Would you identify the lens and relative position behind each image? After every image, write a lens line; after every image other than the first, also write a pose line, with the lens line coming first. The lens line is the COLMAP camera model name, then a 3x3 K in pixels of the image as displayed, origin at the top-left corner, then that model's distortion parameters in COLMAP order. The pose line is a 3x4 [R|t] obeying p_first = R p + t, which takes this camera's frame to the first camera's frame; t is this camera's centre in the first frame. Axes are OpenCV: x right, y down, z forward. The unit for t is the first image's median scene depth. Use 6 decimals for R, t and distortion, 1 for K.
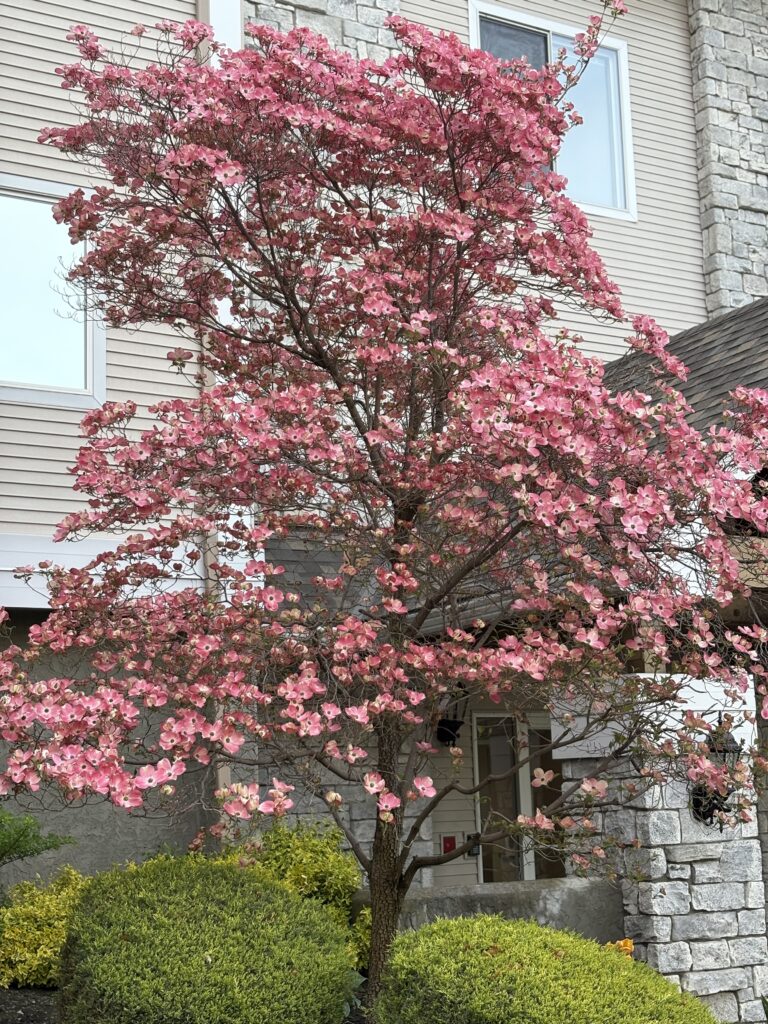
lens RADIAL K [[1541.2, 0, 383.9], [0, 1541.2, 512.1], [0, 0, 1]] dist [0.029080, 0.000000]
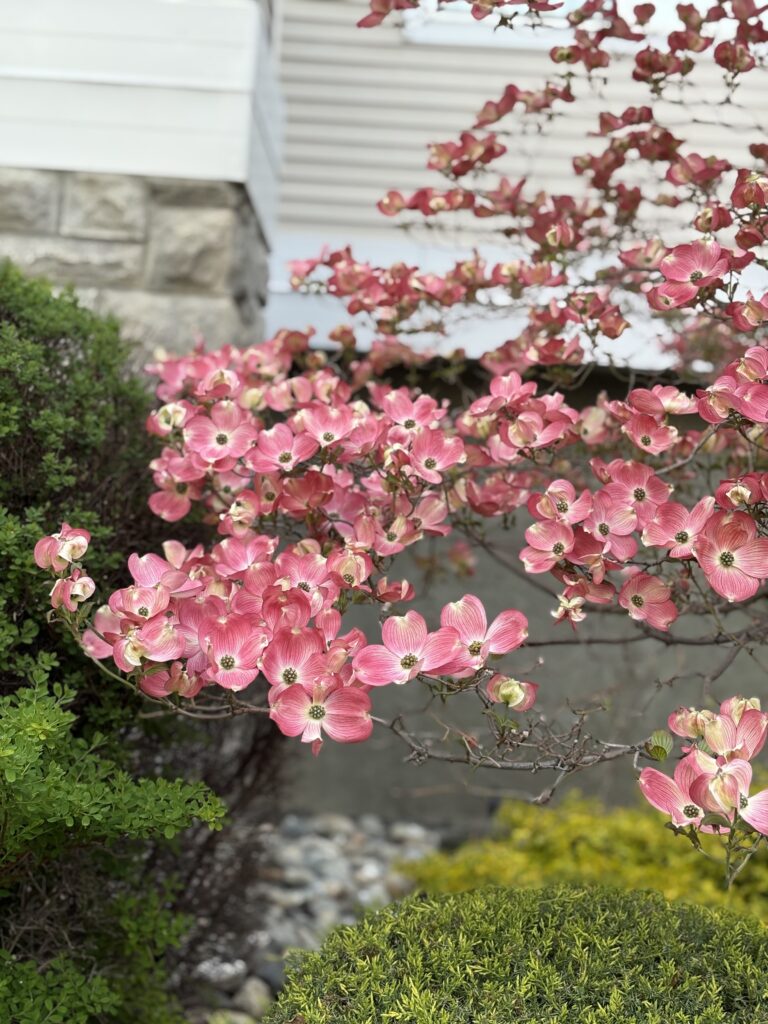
lens RADIAL K [[1541.2, 0, 383.6], [0, 1541.2, 512.4], [0, 0, 1]] dist [0.029080, 0.000000]
pose [[0.856259, 0.054595, -0.513653, 0.000914], [-0.002878, 0.994888, 0.100947, 0.107032], [0.516538, -0.084959, 0.852039, 0.697249]]
